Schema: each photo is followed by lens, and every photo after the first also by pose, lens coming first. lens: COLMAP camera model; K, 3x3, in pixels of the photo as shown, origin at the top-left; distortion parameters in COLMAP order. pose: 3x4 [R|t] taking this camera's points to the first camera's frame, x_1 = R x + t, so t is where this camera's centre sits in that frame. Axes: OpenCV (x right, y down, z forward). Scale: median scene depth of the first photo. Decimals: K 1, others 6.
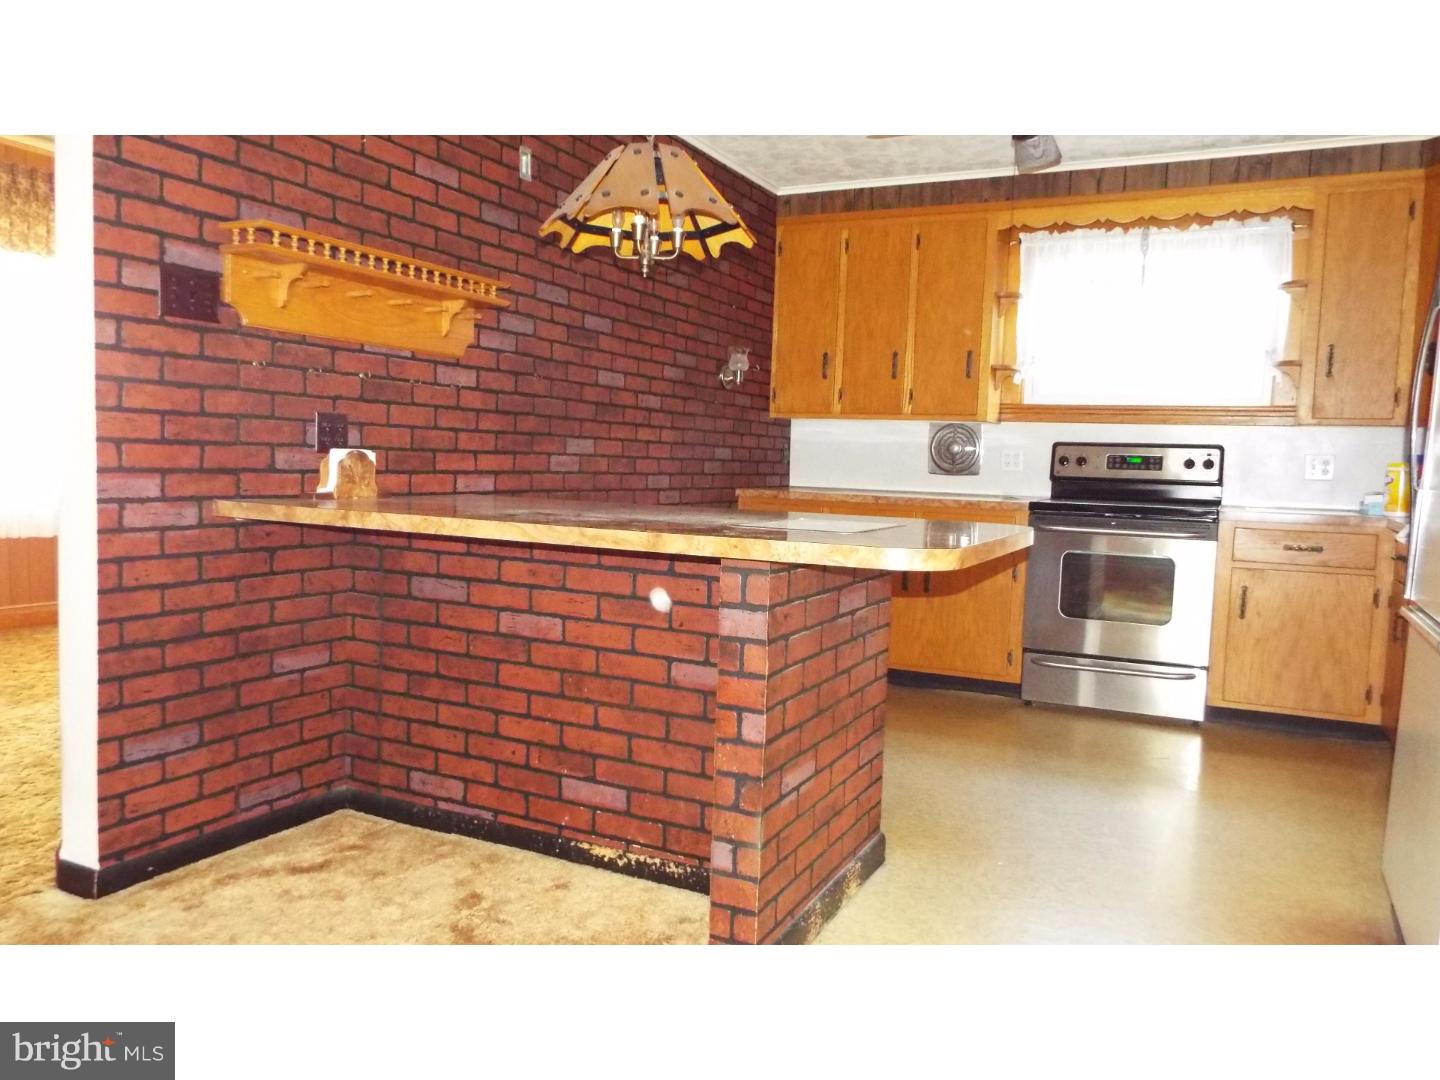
lens RADIAL K [[1069.0, 0, 717.8], [0, 1069.0, 539.8], [0, 0, 1]] dist [0.009666, 0.000986]
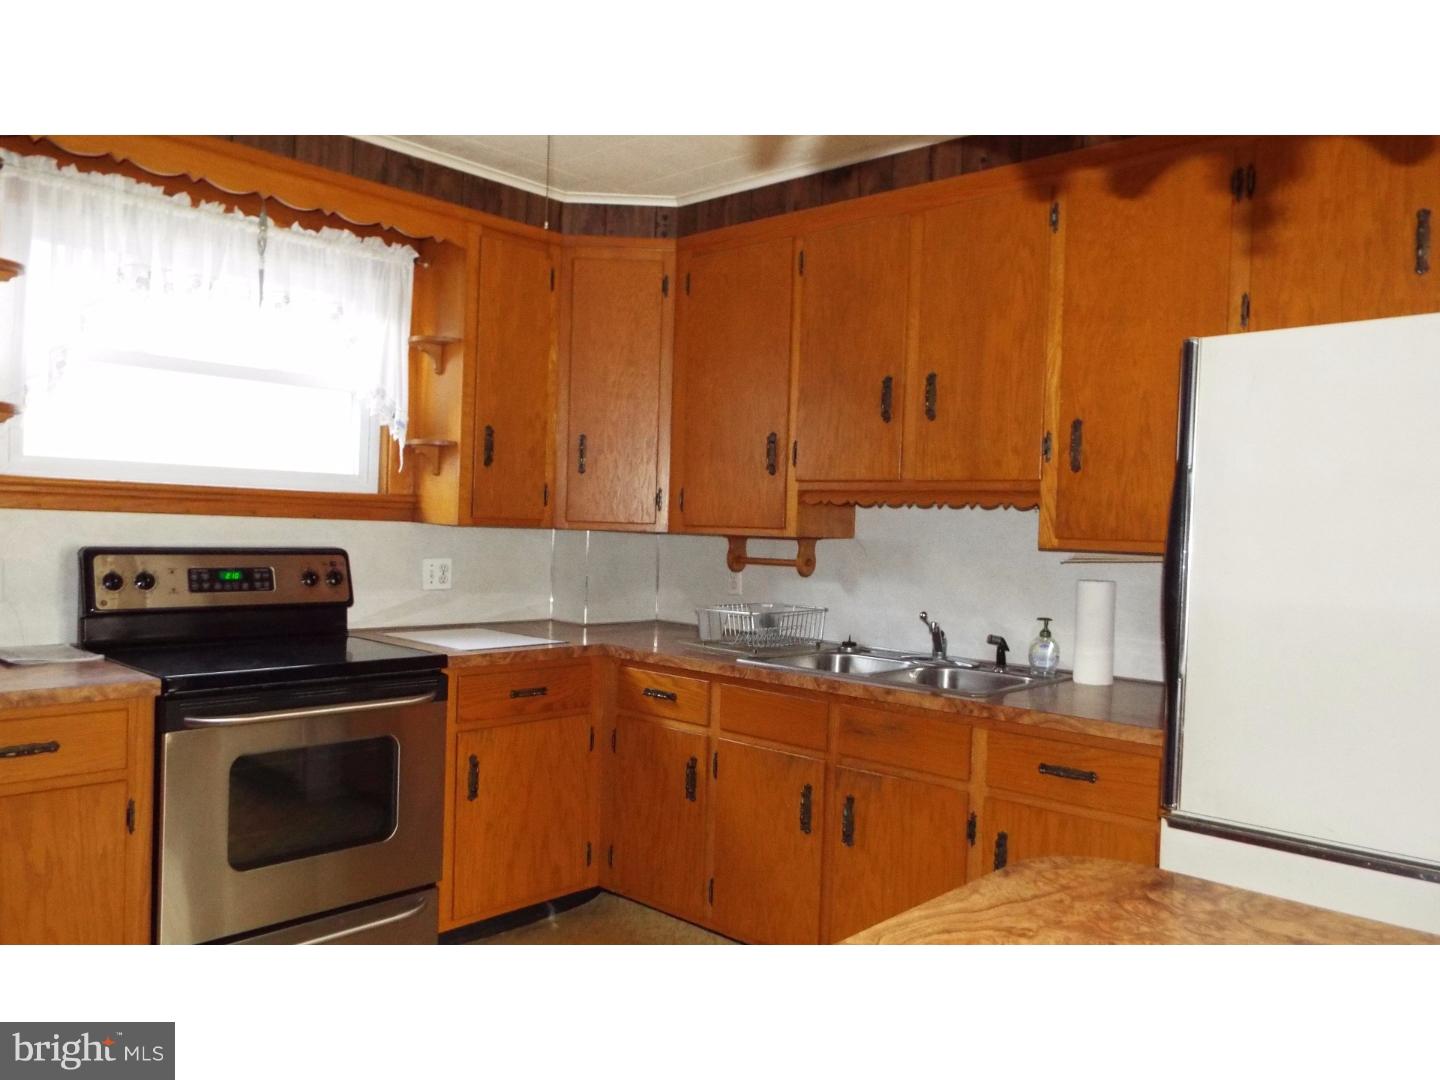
lens RADIAL K [[1069.0, 0, 719.6], [0, 1069.0, 543.5], [0, 0, 1]] dist [0.009666, 0.000986]
pose [[0.284204, -0.036357, 0.958074, -0.127733], [0.050854, 0.998446, 0.022804, -0.092822], [-0.957414, 0.042241, 0.285611, 0.547188]]
